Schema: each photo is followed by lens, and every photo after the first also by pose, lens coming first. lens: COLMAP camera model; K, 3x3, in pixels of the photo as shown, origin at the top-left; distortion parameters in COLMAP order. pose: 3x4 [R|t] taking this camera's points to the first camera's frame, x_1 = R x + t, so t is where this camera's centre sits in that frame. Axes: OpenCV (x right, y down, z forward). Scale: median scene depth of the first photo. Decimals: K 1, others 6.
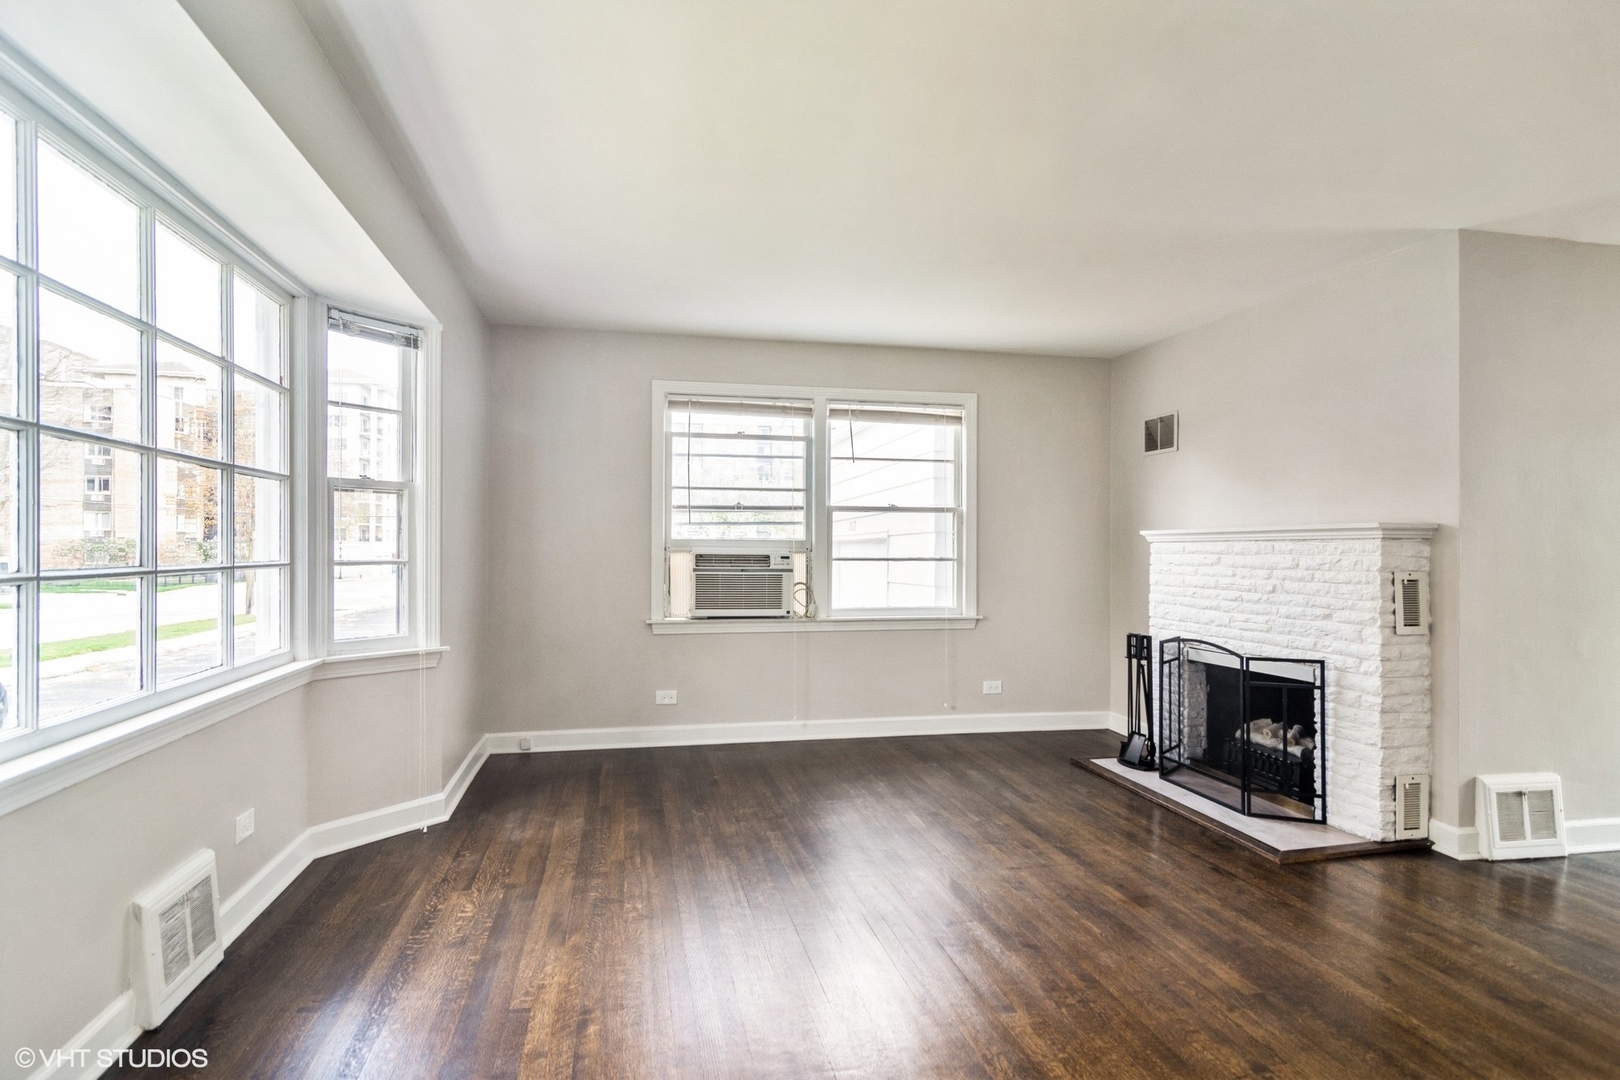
lens RADIAL K [[878.9, 0, 824.2], [0, 878.9, 552.8], [0, 0, 1]] dist [0.003009, 0.002235]
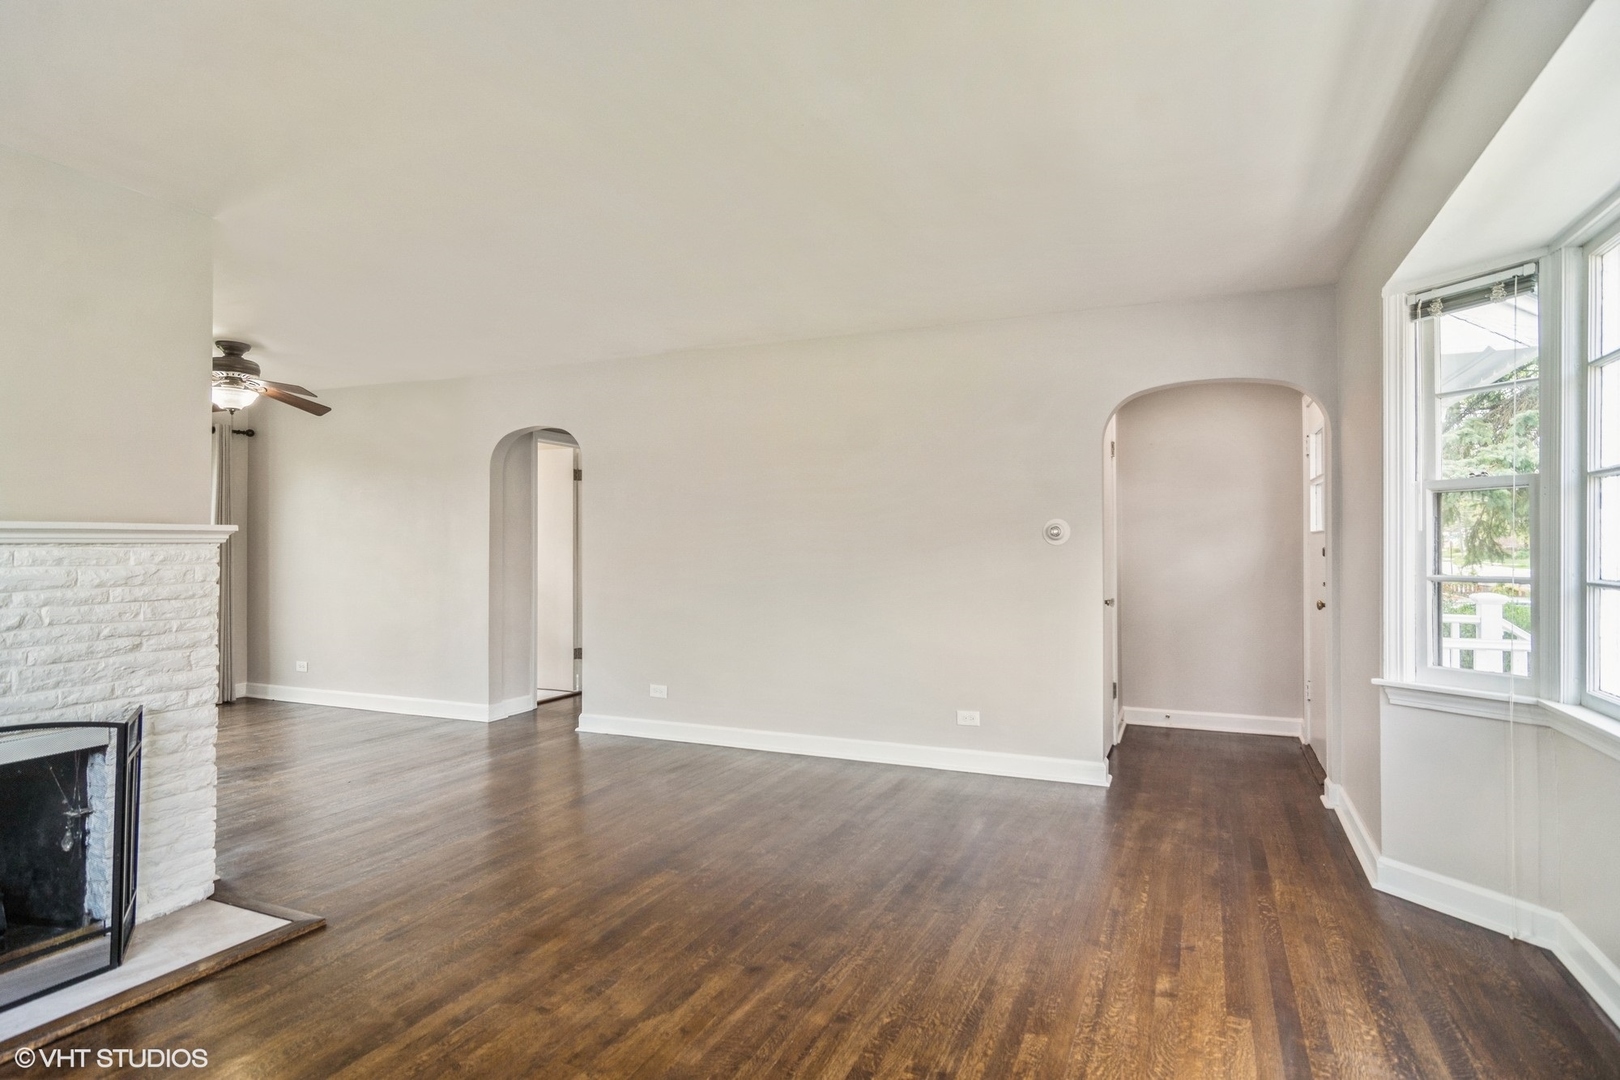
lens RADIAL K [[842.4, 0, 815.9], [0, 842.4, 542.4], [0, 0, 1]] dist [0.002090, 0.000663]
pose [[-0.797570, -0.002114, 0.603223, -0.310906], [-0.000572, 0.999996, 0.002749, -0.018090], [-0.603226, 0.001848, -0.797568, 1.186314]]
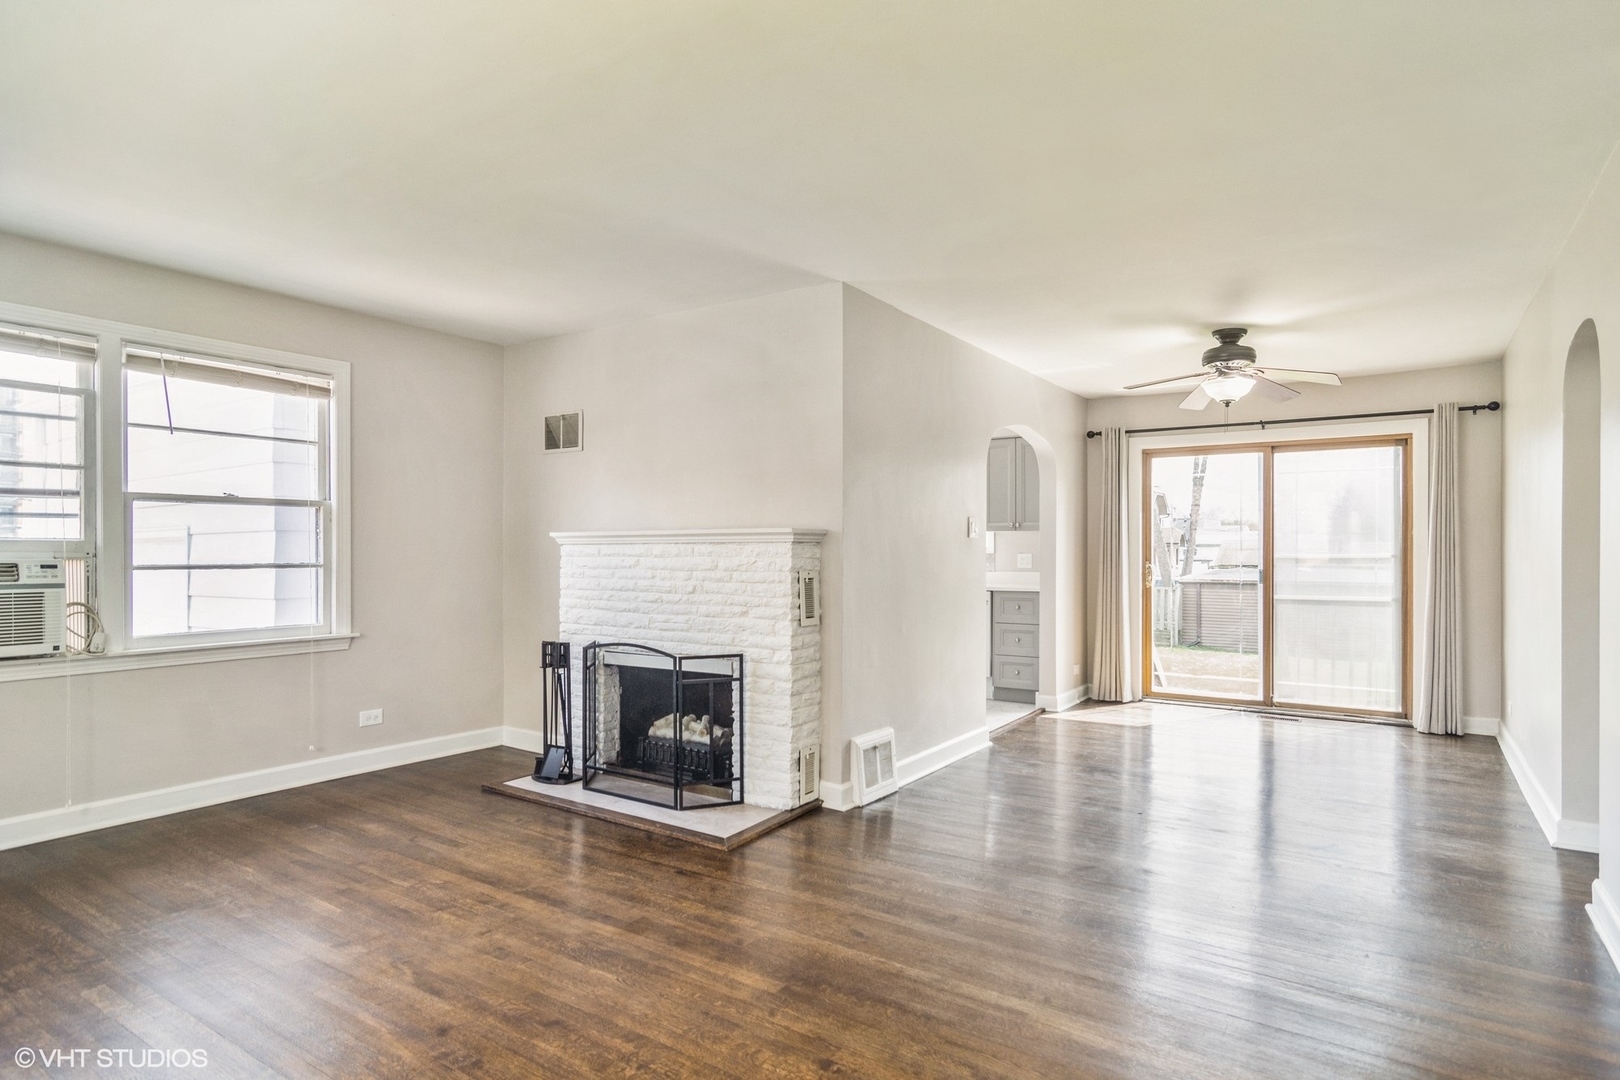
lens RADIAL K [[878.9, 0, 824.2], [0, 878.9, 552.8], [0, 0, 1]] dist [0.003009, 0.002235]
pose [[0.720202, -0.004852, 0.693747, -0.110573], [0.004917, 0.999986, 0.001890, -0.004293], [-0.693747, 0.002050, 0.720216, 0.140378]]
